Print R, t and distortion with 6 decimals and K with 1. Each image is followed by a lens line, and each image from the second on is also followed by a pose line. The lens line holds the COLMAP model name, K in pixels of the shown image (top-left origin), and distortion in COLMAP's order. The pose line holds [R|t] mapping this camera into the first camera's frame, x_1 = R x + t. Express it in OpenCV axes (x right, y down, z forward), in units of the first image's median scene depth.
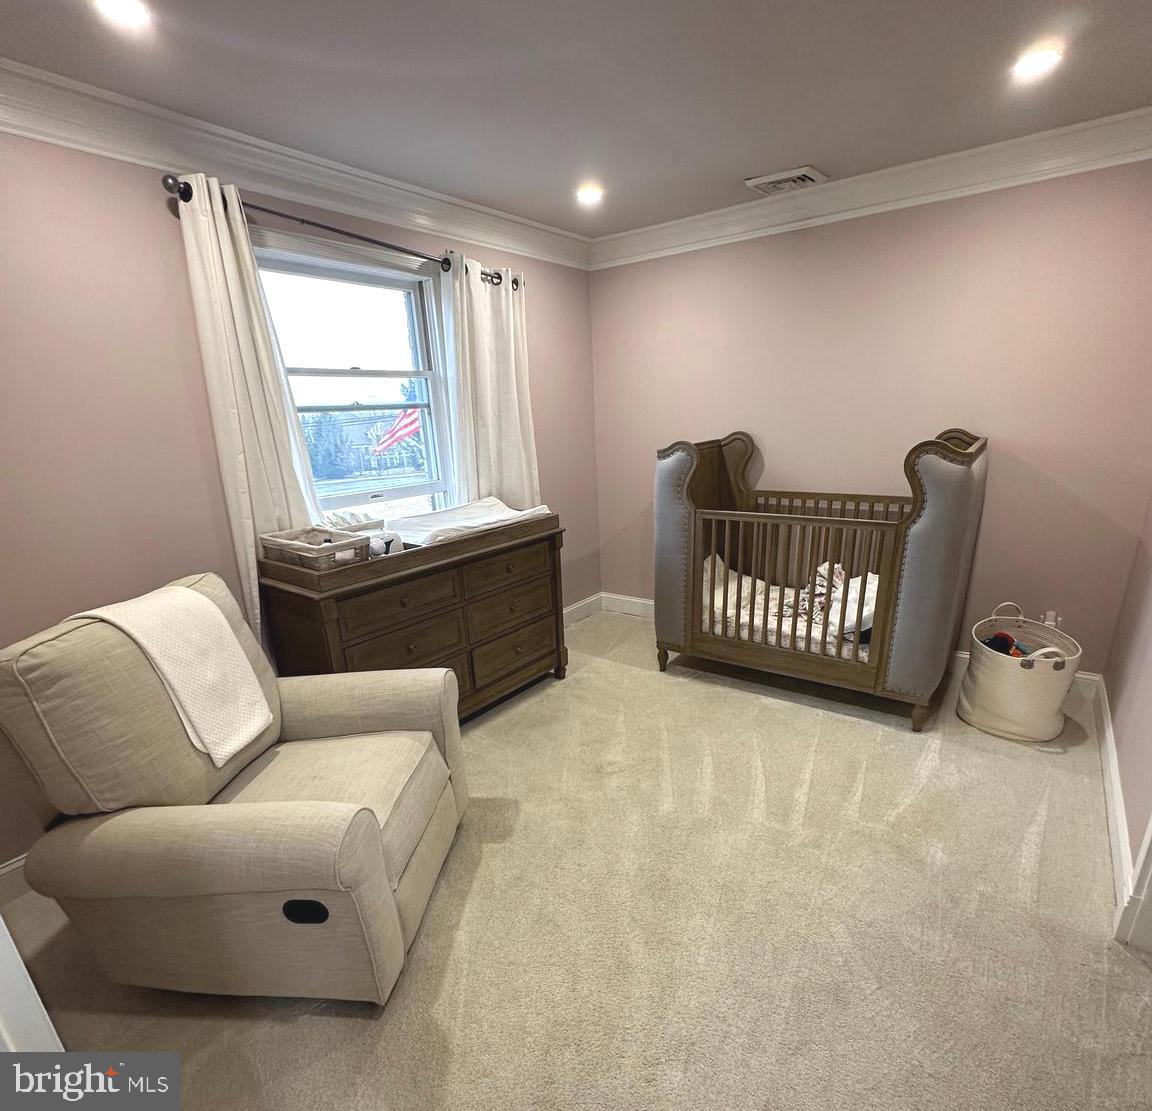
lens RADIAL K [[610.3, 0, 577.7], [0, 610.3, 629.1], [0, 0, 1]] dist [-0.000429, -0.000535]
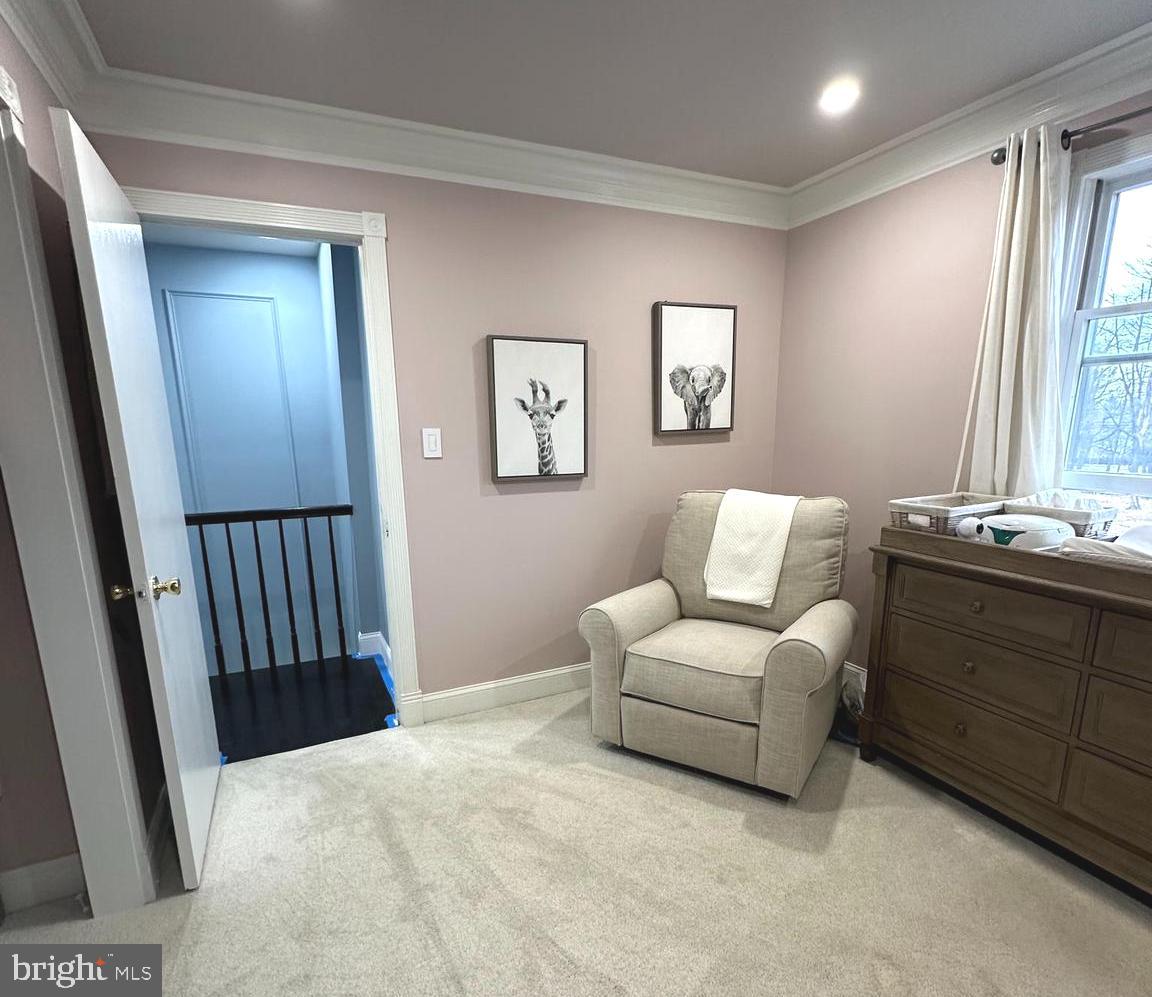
lens RADIAL K [[618.5, 0, 575.8], [0, 618.5, 552.1], [0, 0, 1]] dist [-0.000058, -0.000056]
pose [[-0.473698, 0.233173, -0.849259, 0.656594], [-0.263911, 0.882415, 0.389480, -0.298670], [0.840215, 0.408625, -0.356461, 0.894987]]
